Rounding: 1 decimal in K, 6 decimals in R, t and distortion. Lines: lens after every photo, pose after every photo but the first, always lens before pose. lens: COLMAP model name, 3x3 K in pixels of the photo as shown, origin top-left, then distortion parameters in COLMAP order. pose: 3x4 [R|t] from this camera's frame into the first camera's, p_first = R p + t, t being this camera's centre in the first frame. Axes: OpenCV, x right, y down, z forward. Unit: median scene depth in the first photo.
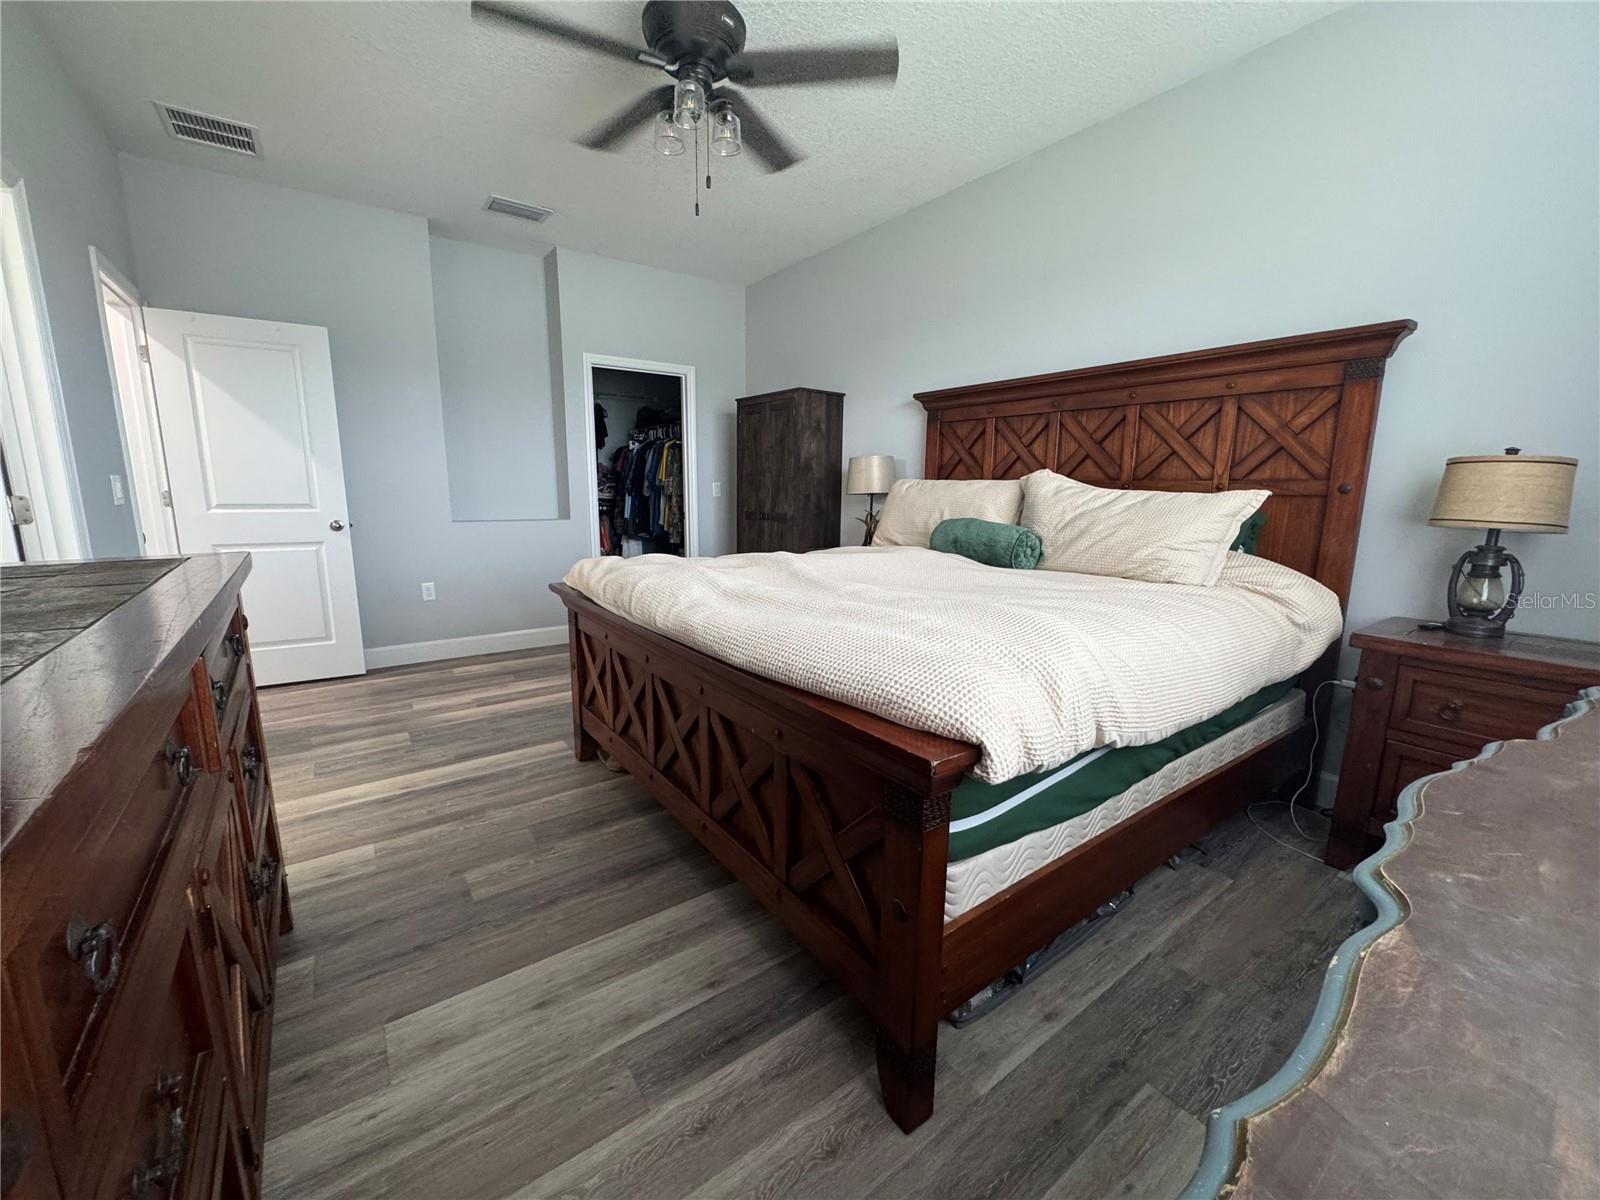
lens RADIAL K [[634.7, 0, 801.2], [0, 634.7, 599.7], [0, 0, 1]] dist [-0.003260, 0.000674]
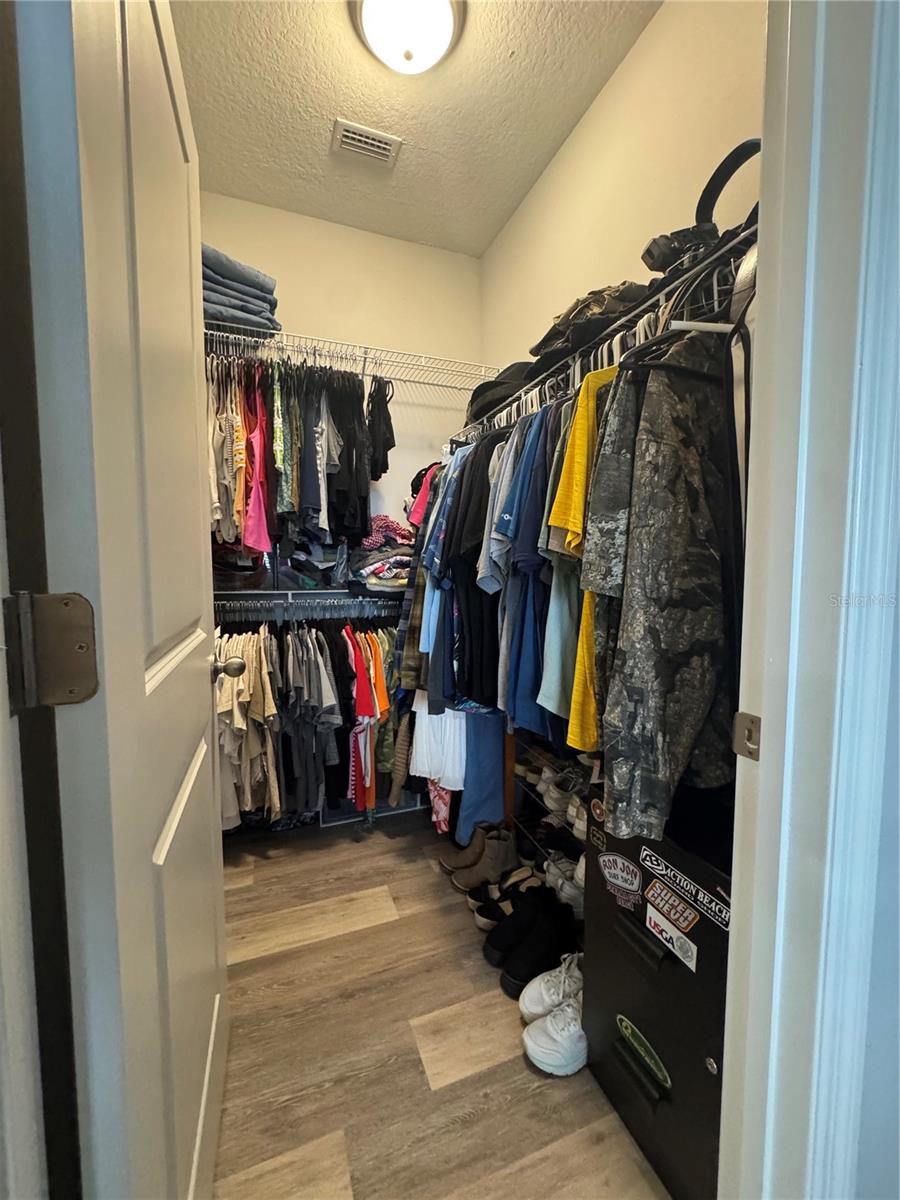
lens RADIAL K [[476.0, 0, 450.2], [0, 476.0, 600.5], [0, 0, 1]] dist [-0.003260, 0.000674]
pose [[0.966223, 0.014279, -0.257312, -0.200879], [-0.042597, 0.993579, -0.104816, -0.134006], [0.254163, 0.112236, 0.960627, 0.771291]]
